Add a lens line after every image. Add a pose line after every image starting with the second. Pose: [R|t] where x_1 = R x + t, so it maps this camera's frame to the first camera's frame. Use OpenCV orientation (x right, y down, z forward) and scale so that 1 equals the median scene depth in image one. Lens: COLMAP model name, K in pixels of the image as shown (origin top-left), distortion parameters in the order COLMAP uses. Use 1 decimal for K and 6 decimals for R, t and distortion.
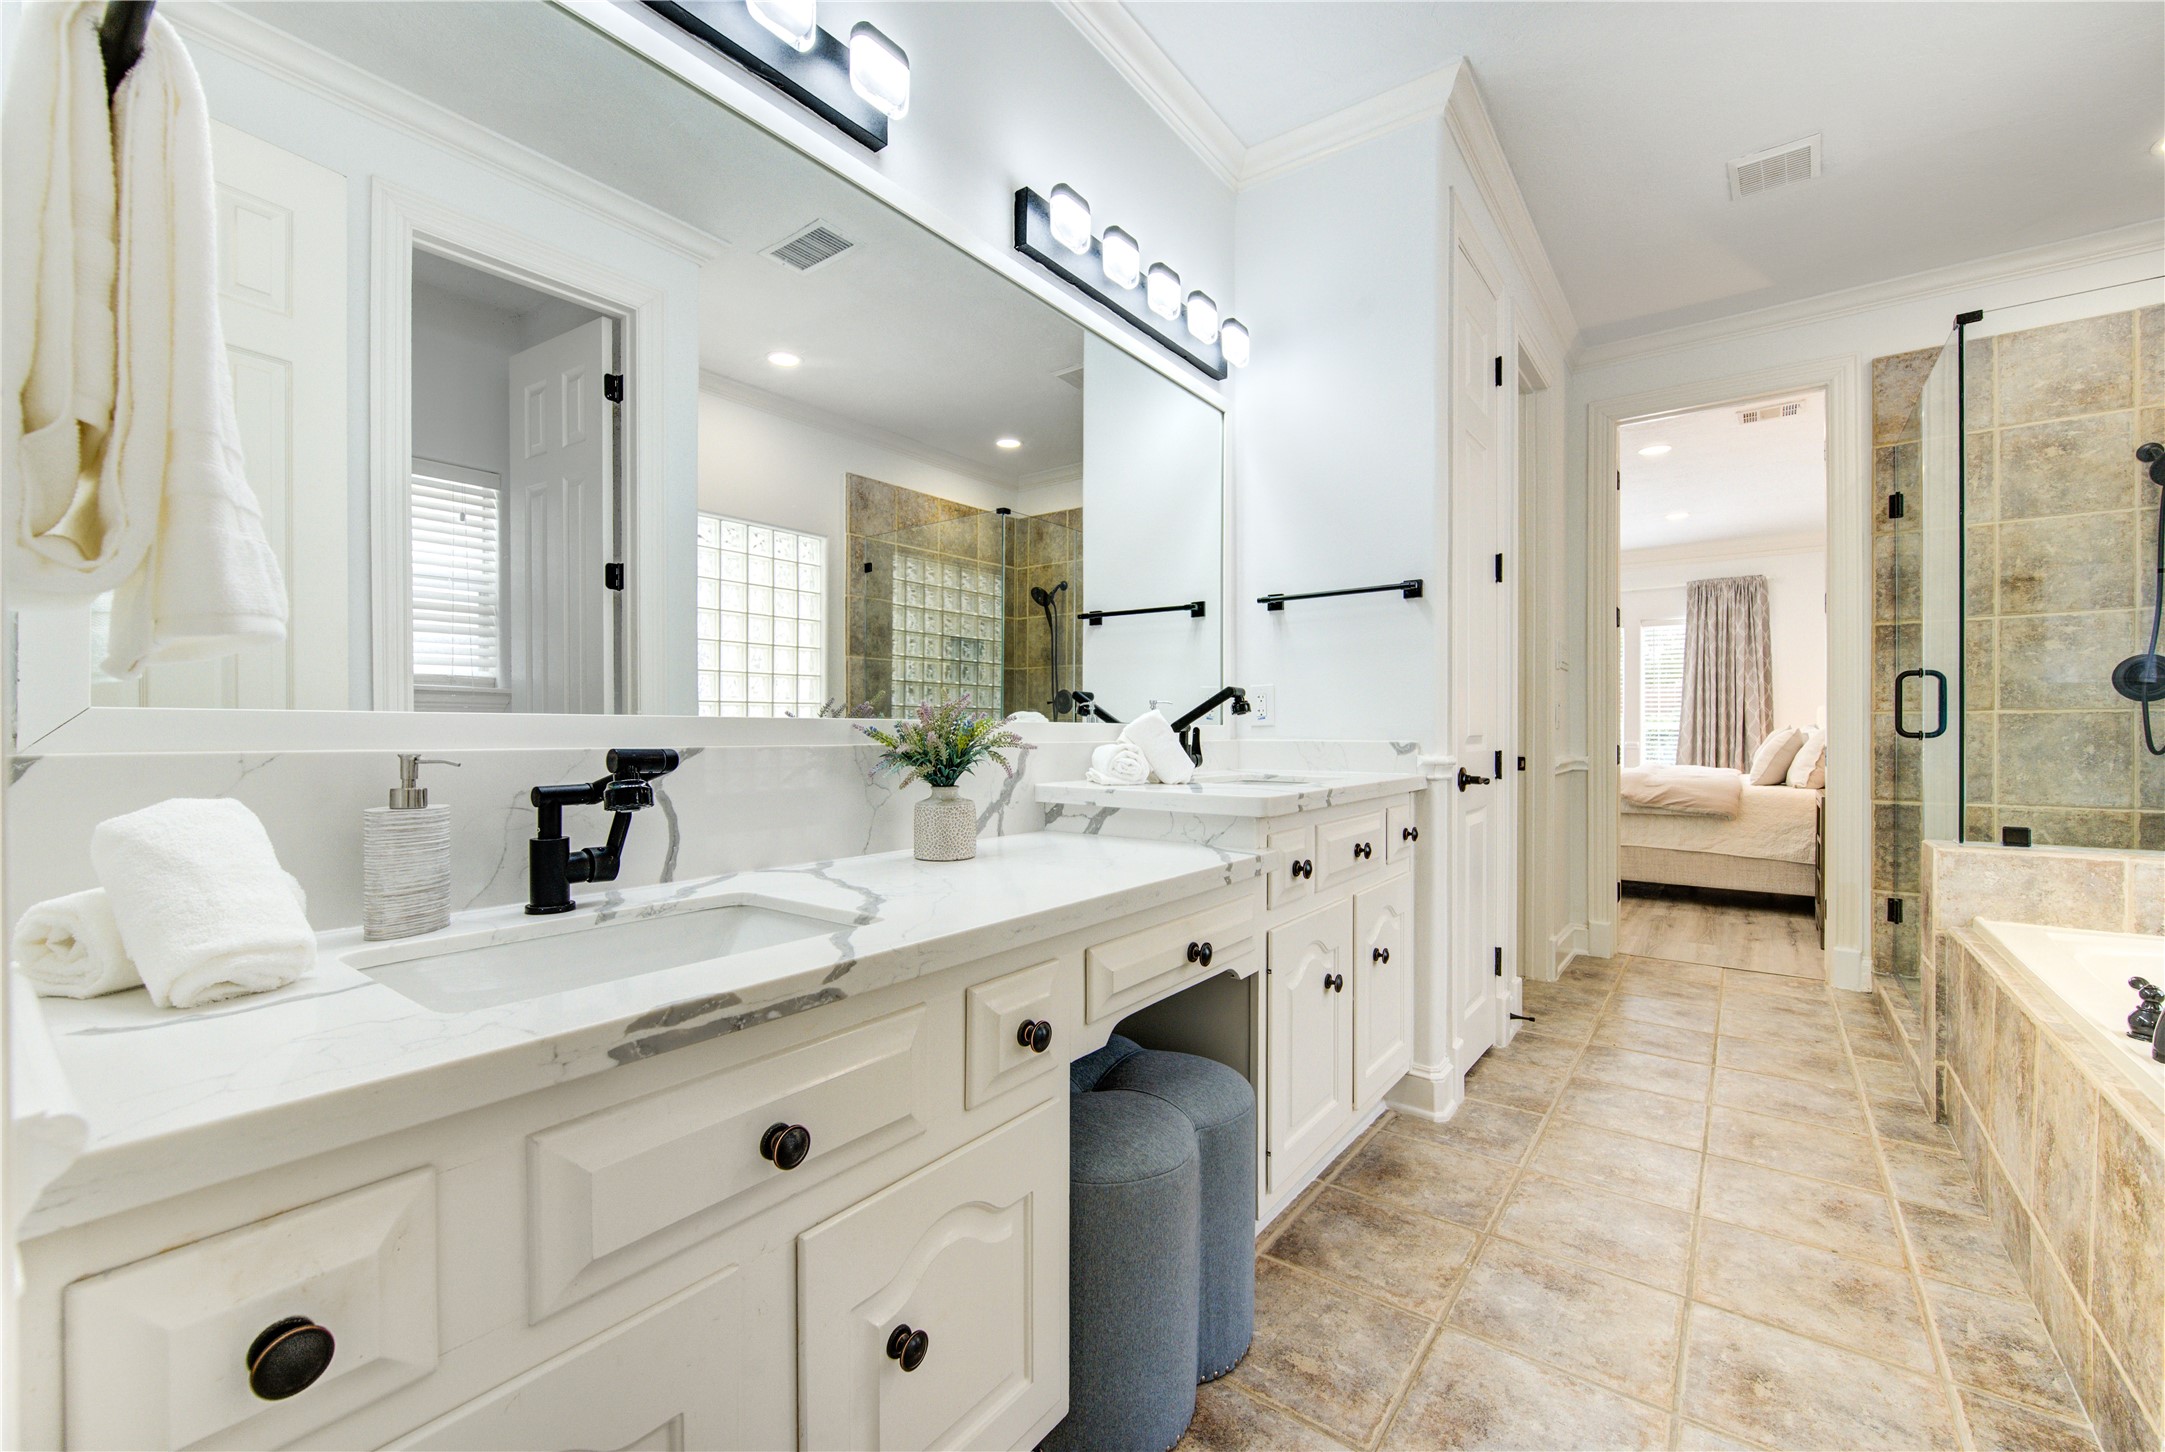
lens RADIAL K [[895.0, 0, 1093.8], [0, 895.0, 729.2], [0, 0, 1]] dist [0.000603, -0.000589]
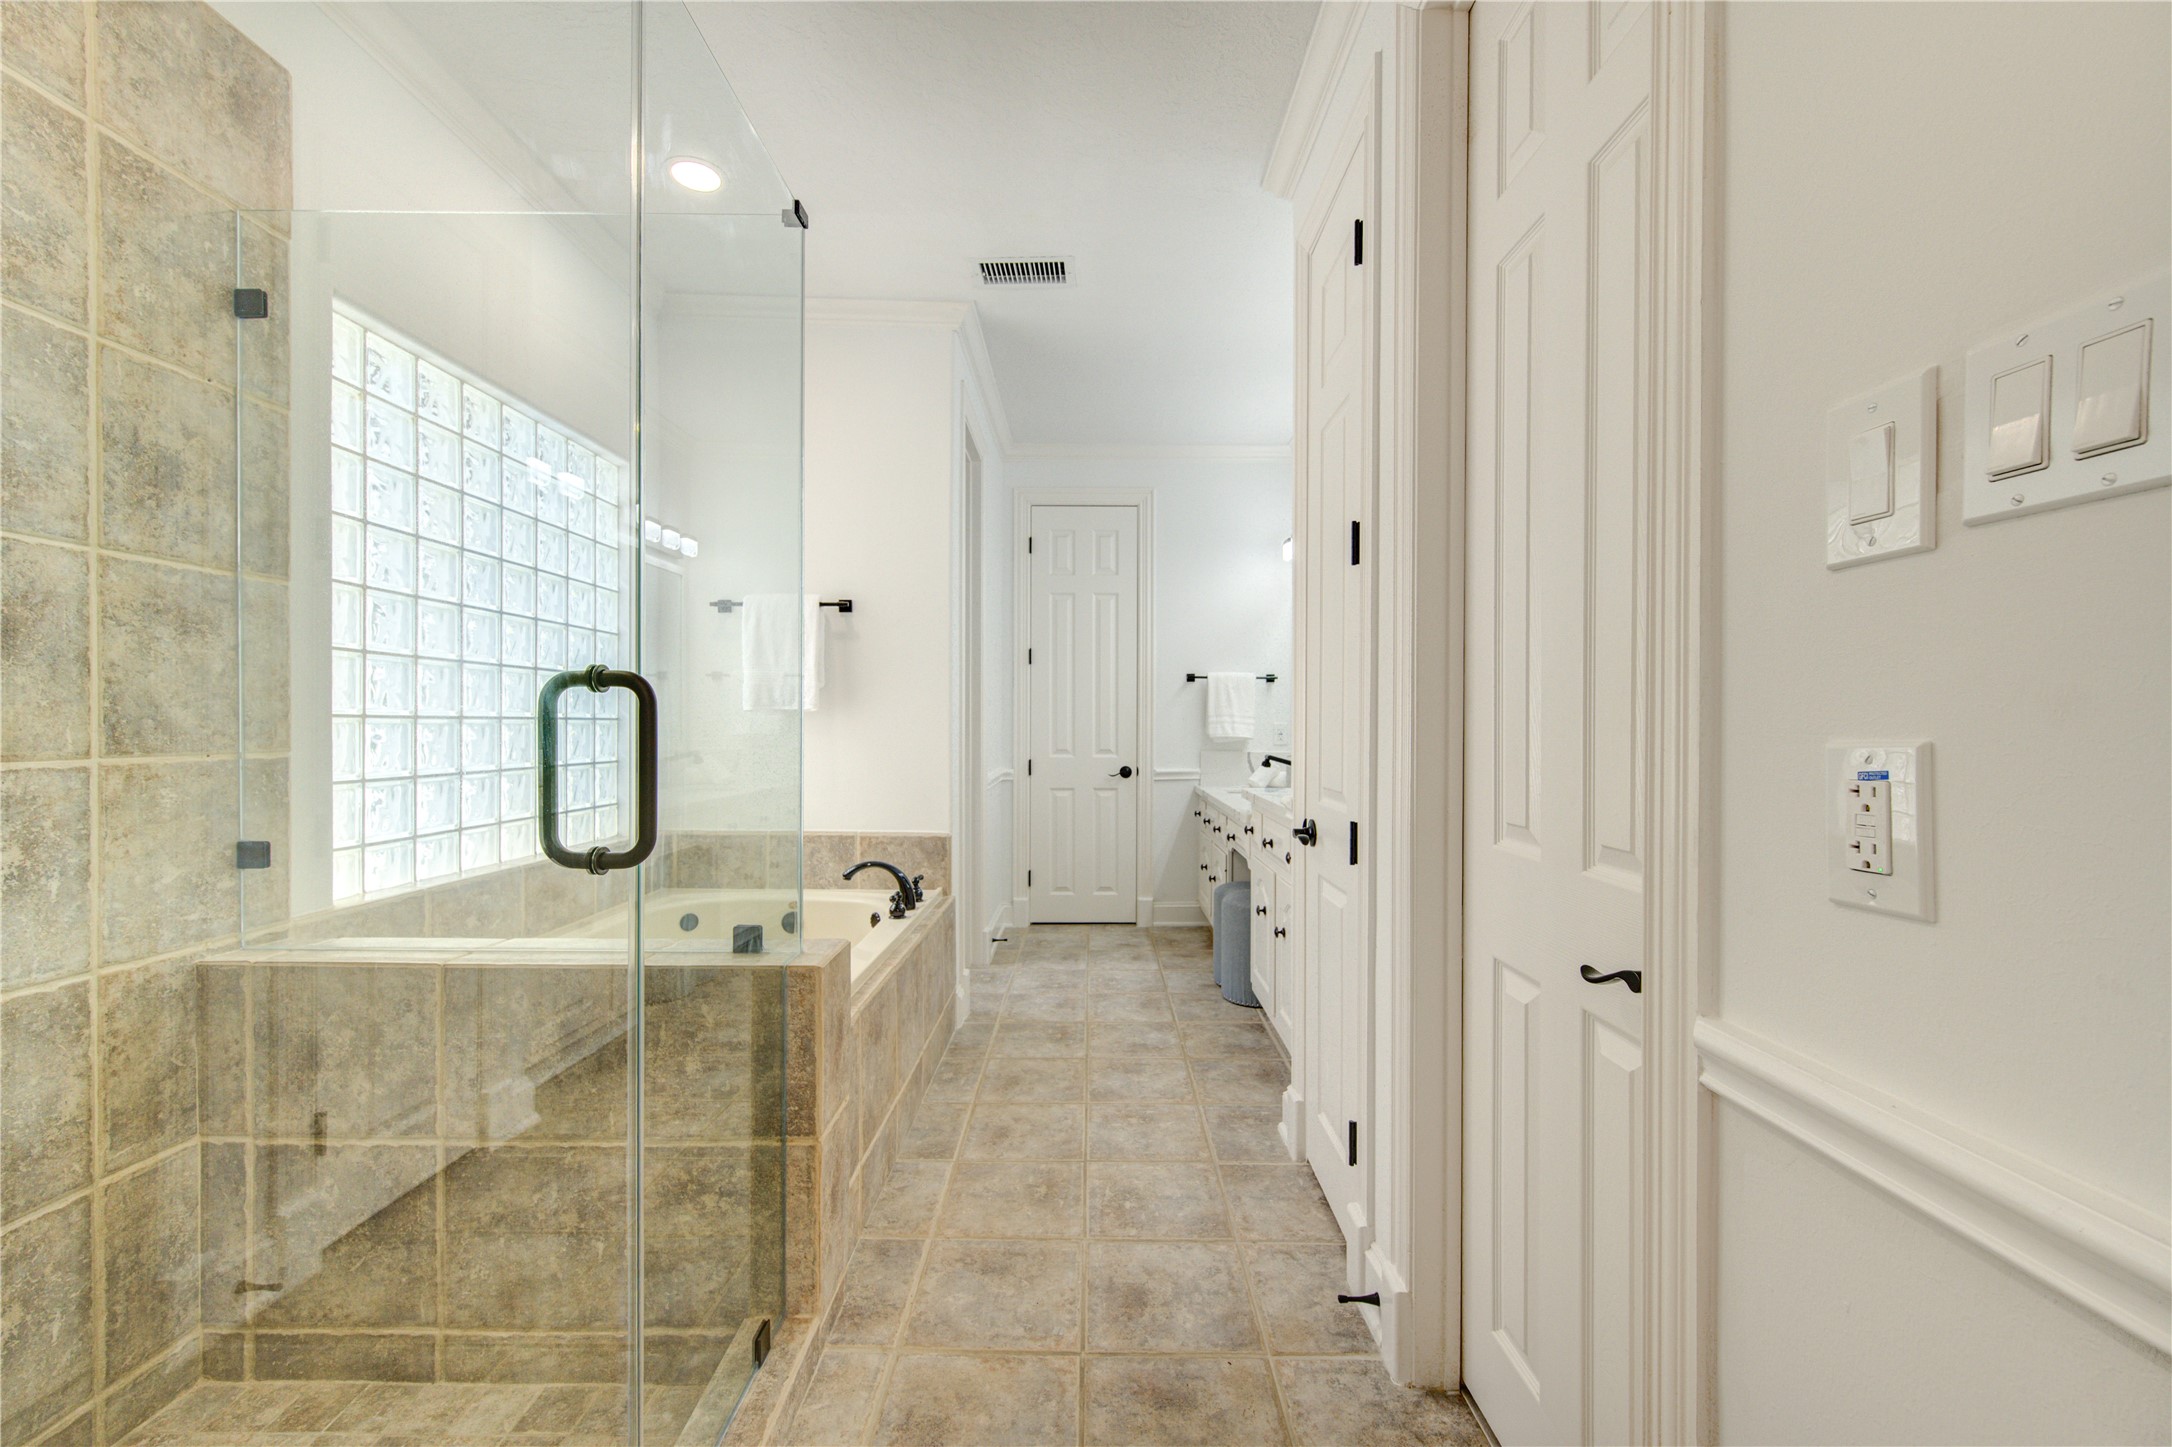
lens RADIAL K [[855.8, 0, 1093.1], [0, 855.8, 724.5], [0, 0, 1]] dist [0.000170, -0.000212]
pose [[-0.806682, -0.004665, -0.590968, 1.651613], [-0.004977, 0.999987, -0.001100, -0.070286], [0.590965, 0.002054, -0.806694, 2.359734]]
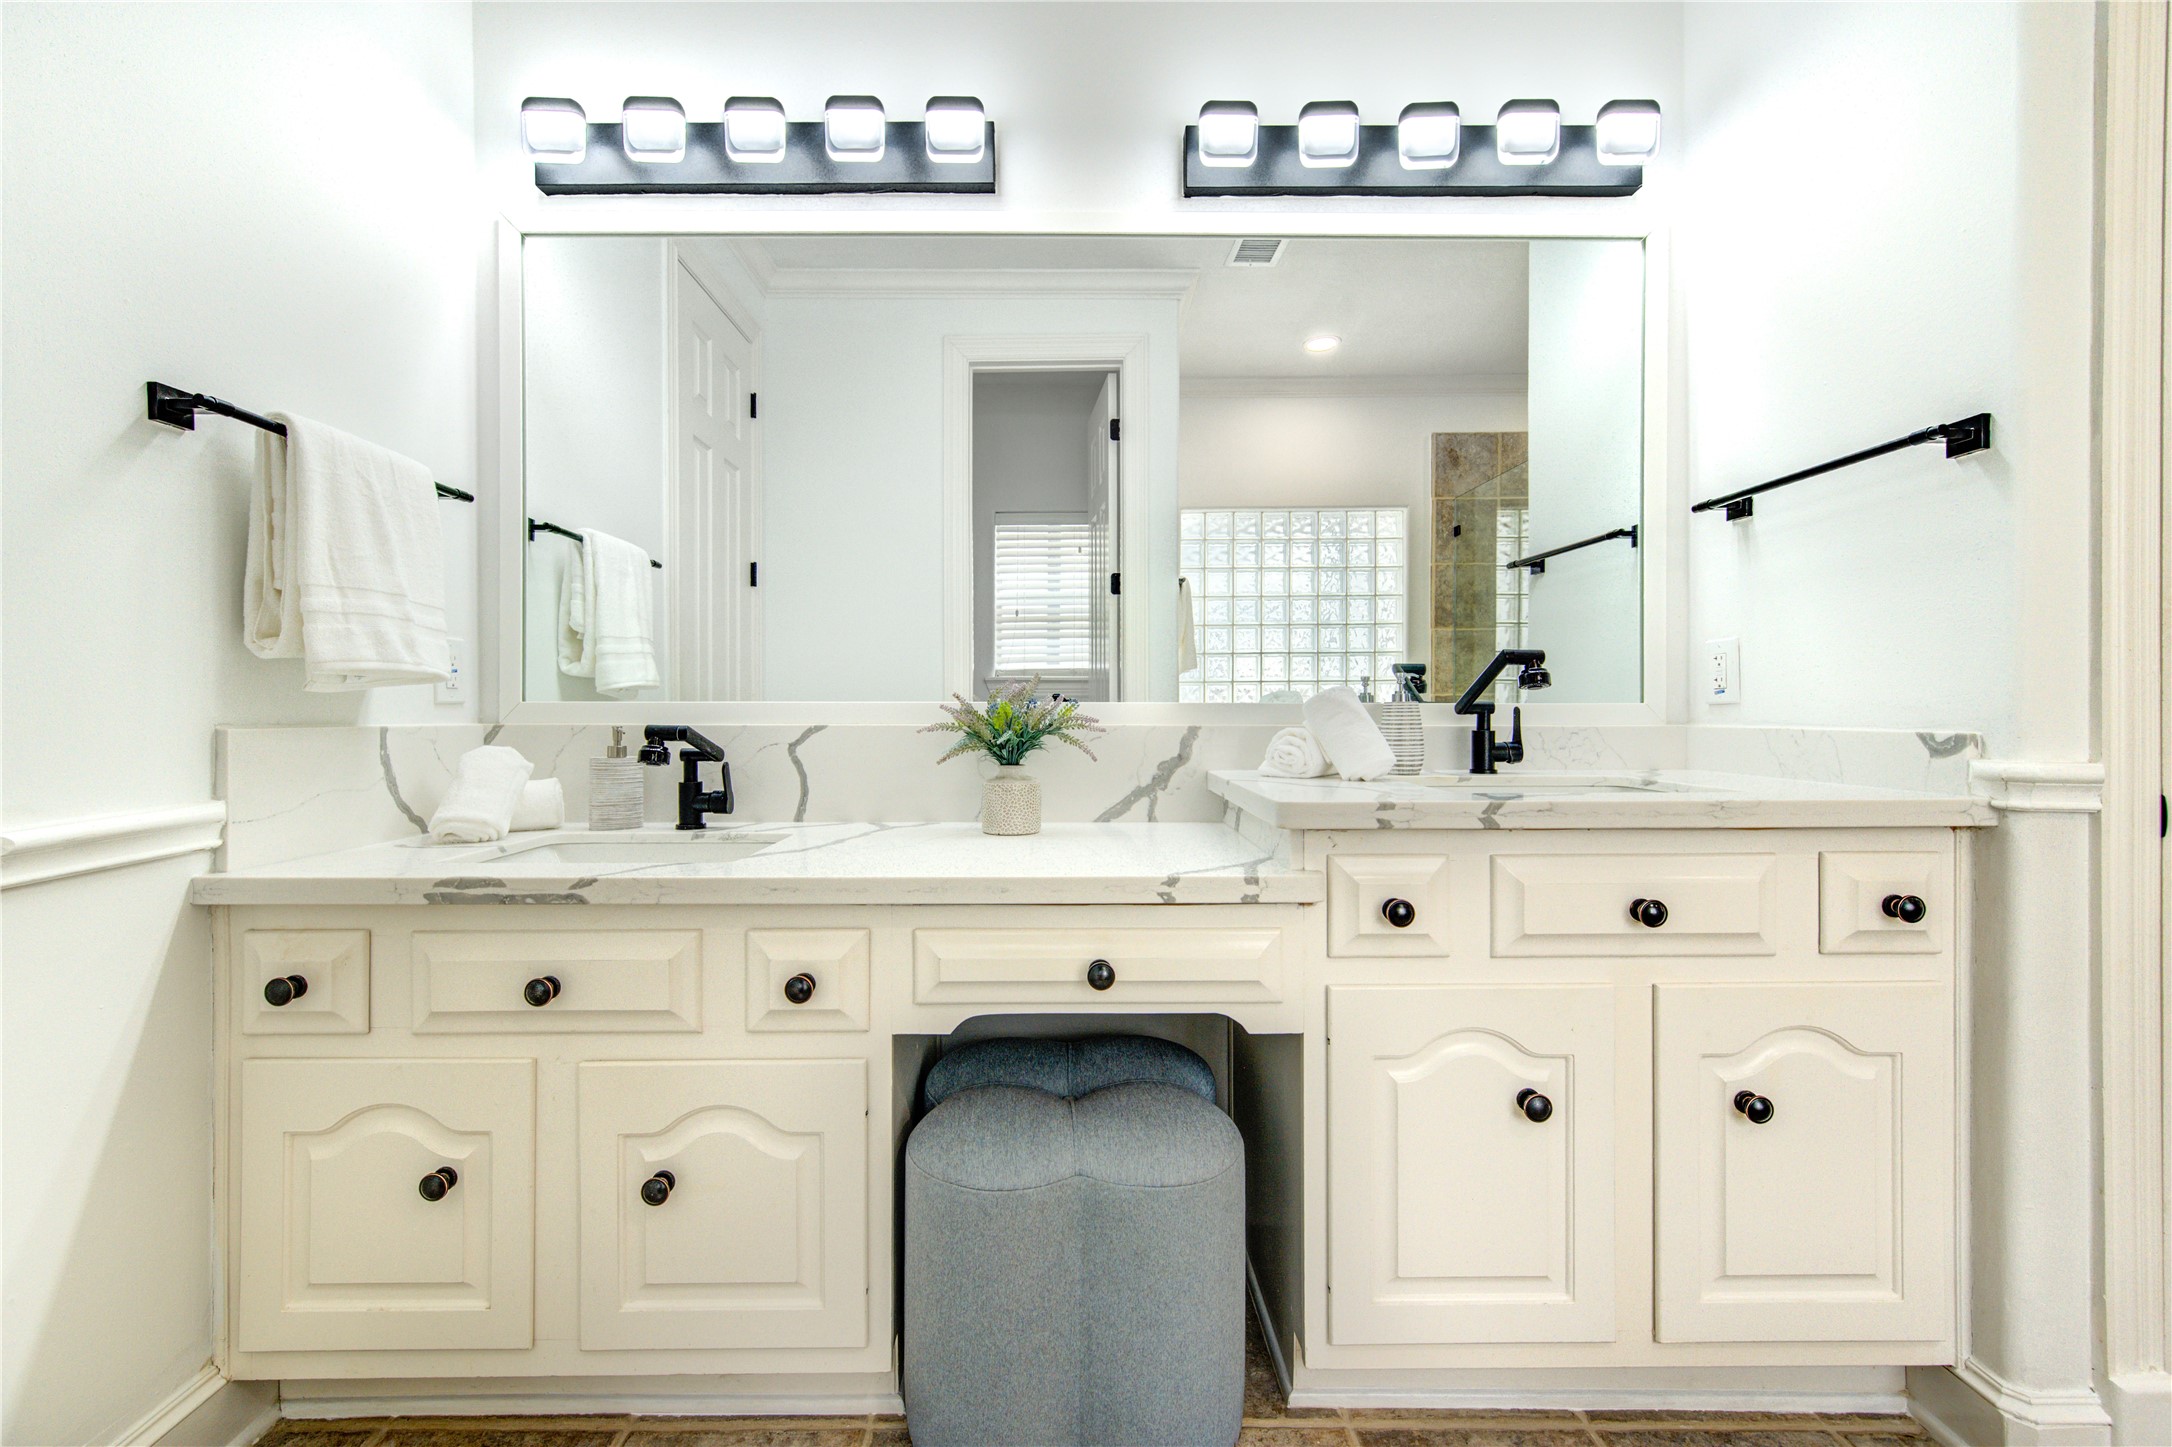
lens RADIAL K [[882.6, 0, 1082.9], [0, 882.6, 710.6], [0, 0, 1]] dist [-0.001597, -0.000573]
pose [[0.585204, 0.000472, -0.810886, 0.603340], [0.003996, 0.999986, 0.003466, -0.002921], [0.810876, -0.005268, 0.585194, 0.378476]]
